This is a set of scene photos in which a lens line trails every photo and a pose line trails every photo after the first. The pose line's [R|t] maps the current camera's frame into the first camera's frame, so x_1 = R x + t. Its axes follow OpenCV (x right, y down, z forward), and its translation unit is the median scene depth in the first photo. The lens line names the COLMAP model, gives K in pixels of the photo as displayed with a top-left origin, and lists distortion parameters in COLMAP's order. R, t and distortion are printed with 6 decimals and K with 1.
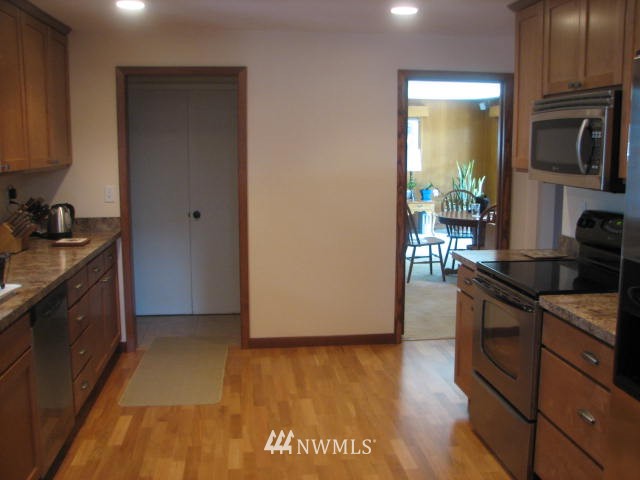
lens RADIAL K [[675.0, 0, 319.0], [0, 675.0, 237.0], [0, 0, 1]] dist [-0.115819, 0.000000]
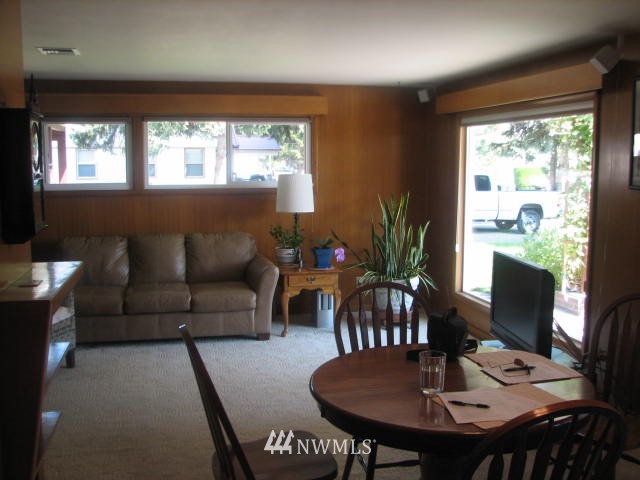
lens RADIAL K [[675.0, 0, 319.4], [0, 675.0, 239.8], [0, 0, 1]] dist [-0.115819, 0.000000]
pose [[0.994234, -0.009337, 0.106821, 0.305311], [0.012280, 0.999562, -0.026925, -0.191478], [-0.106523, 0.028082, 0.993914, 1.424679]]
